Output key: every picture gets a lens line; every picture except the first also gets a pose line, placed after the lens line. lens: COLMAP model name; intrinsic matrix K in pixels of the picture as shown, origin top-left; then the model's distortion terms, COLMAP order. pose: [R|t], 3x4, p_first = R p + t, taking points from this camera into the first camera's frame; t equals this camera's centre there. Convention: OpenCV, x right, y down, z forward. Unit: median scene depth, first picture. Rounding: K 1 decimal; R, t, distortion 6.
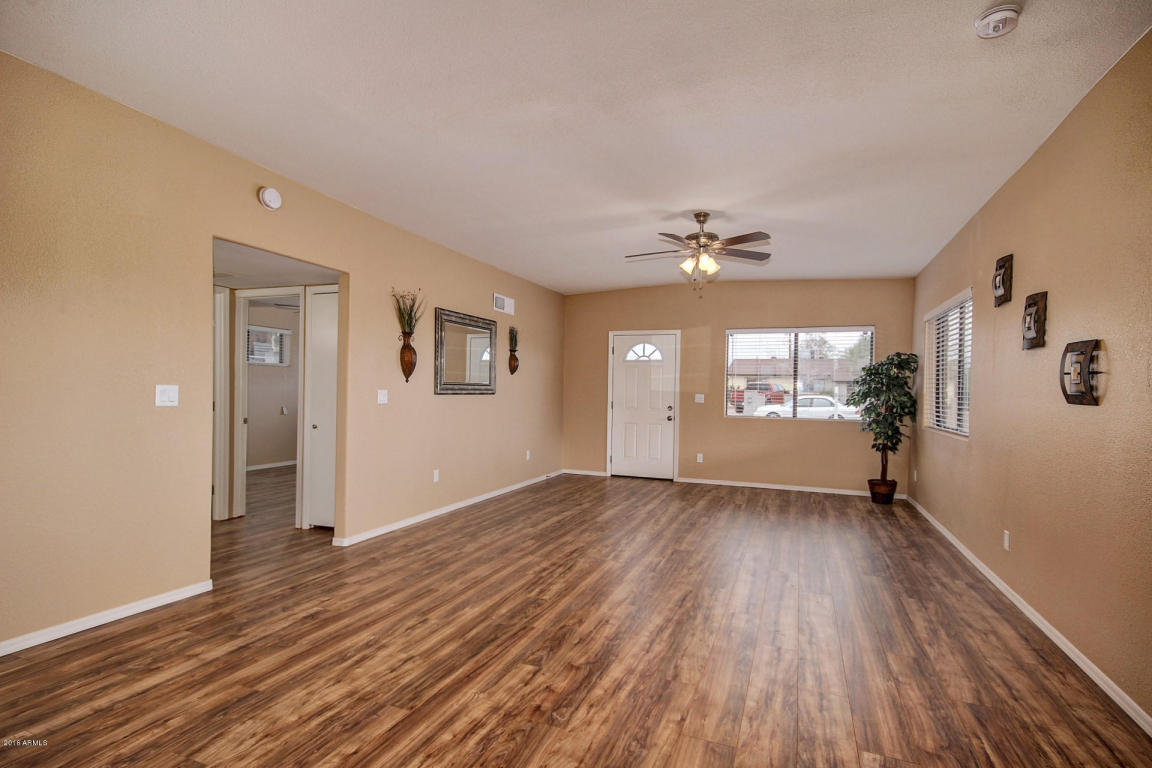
lens RADIAL K [[570.4, 0, 573.4], [0, 570.4, 391.3], [0, 0, 1]] dist [0.001347, 0.003153]
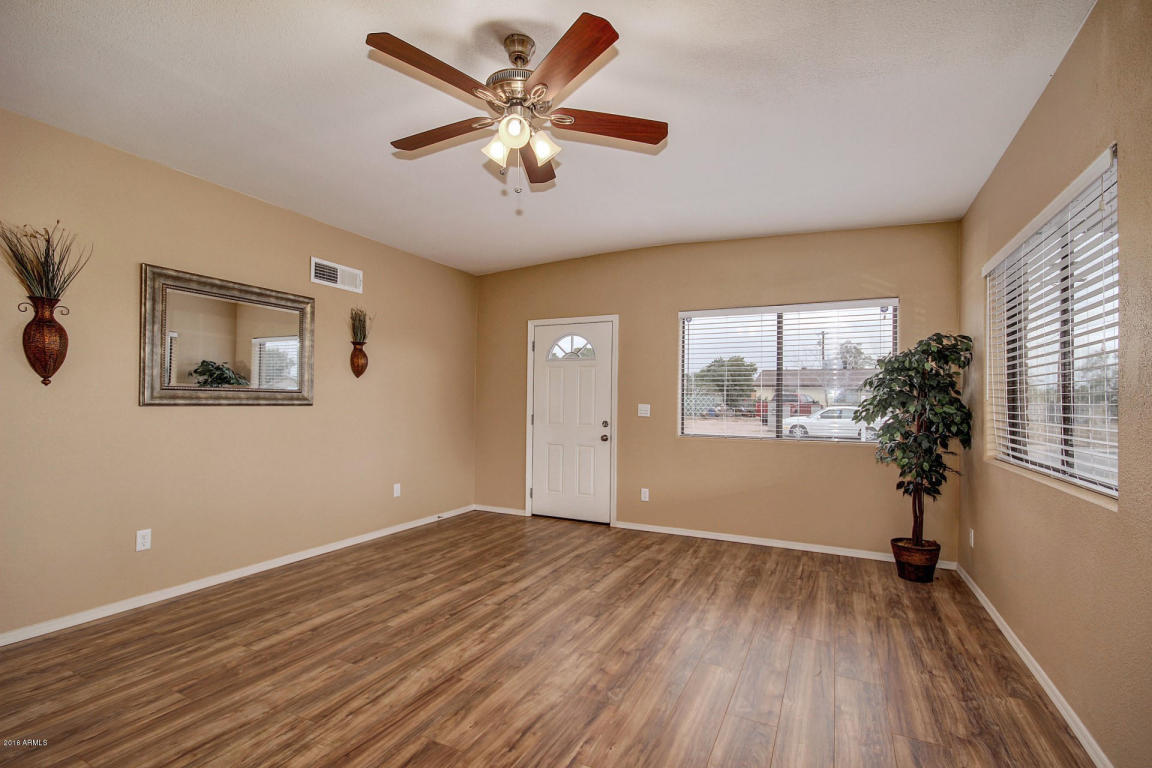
lens RADIAL K [[530.6, 0, 575.9], [0, 530.6, 391.1], [0, 0, 1]] dist [0.004674, -0.003583]
pose [[0.996696, -0.006892, -0.080929, 0.239023], [0.004954, 0.999697, -0.024116, 0.005283], [0.081071, 0.023635, 0.996428, 0.420944]]
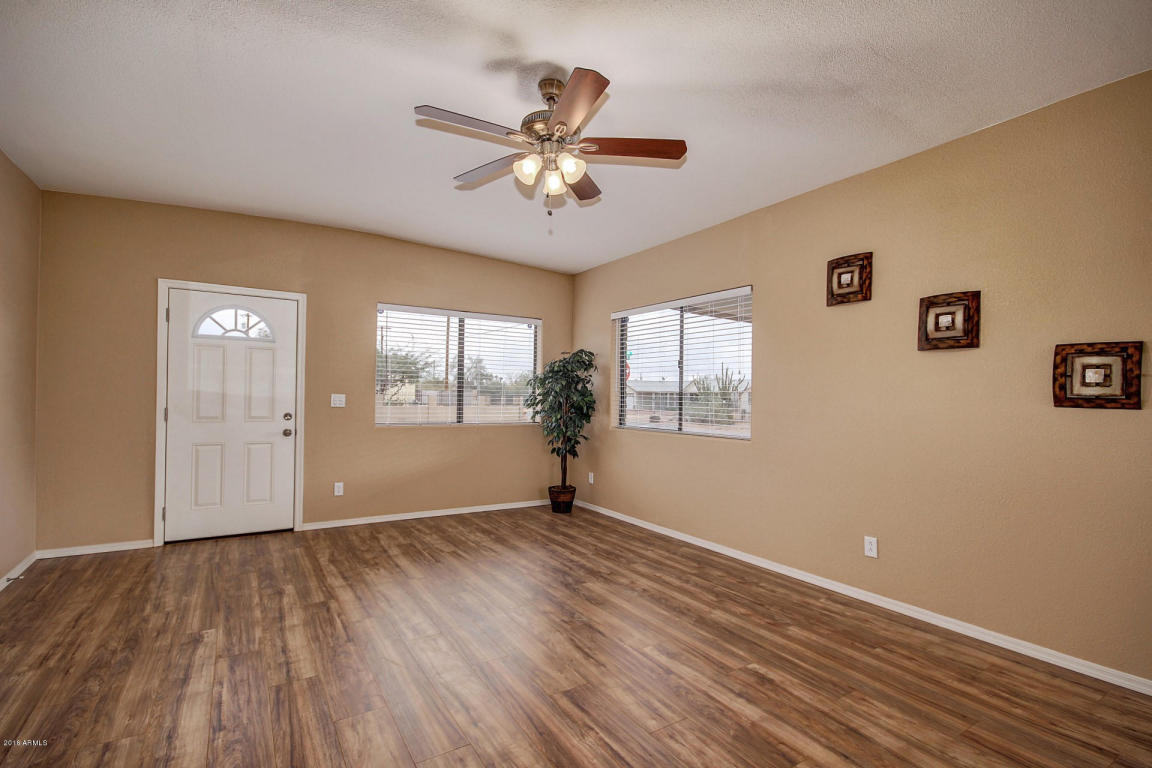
lens RADIAL K [[530.6, 0, 574.0], [0, 530.6, 392.2], [0, 0, 1]] dist [0.004674, -0.003583]
pose [[0.587913, -0.000275, 0.808924, -0.151174], [-0.003868, 0.999988, 0.003151, -0.000689], [-0.808915, -0.004982, 0.587905, 0.512068]]
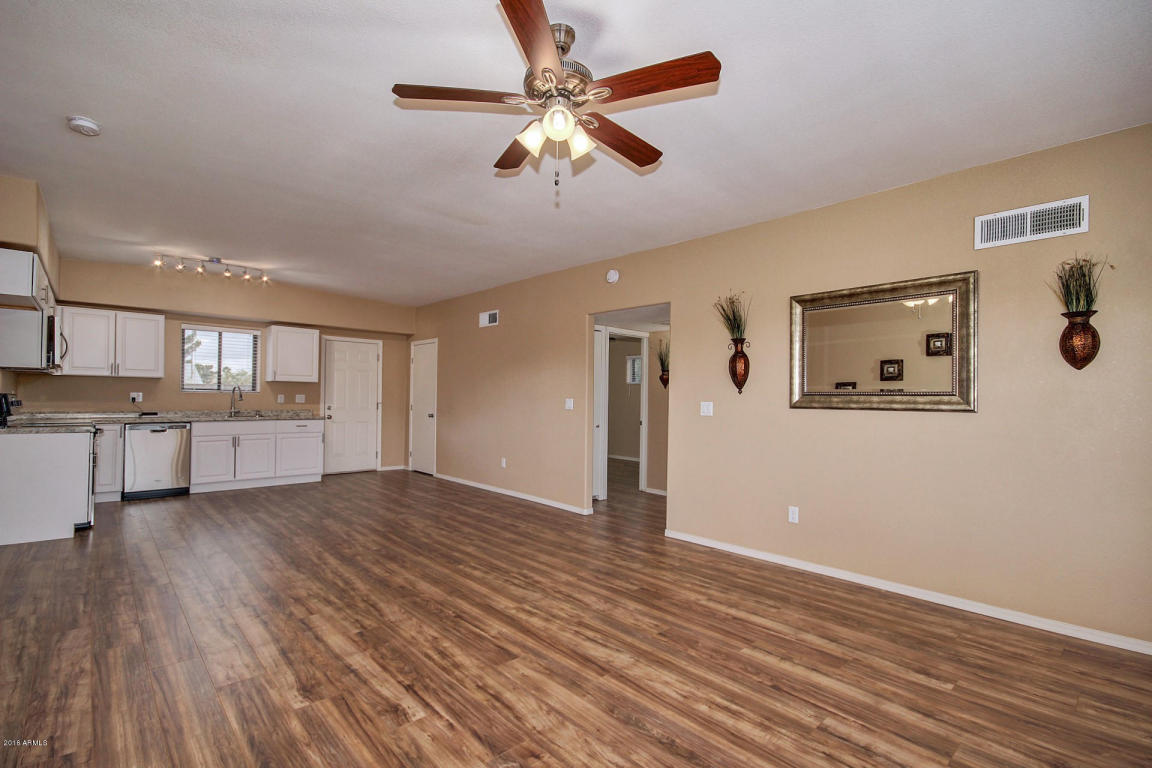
lens RADIAL K [[530.6, 0, 572.4], [0, 530.6, 393.8], [0, 0, 1]] dist [0.004674, -0.003583]
pose [[-0.438227, -0.033000, -0.898258, 0.479035], [-0.021742, 0.999423, -0.026110, 0.010127], [0.898601, 0.008088, -0.438692, 0.935922]]
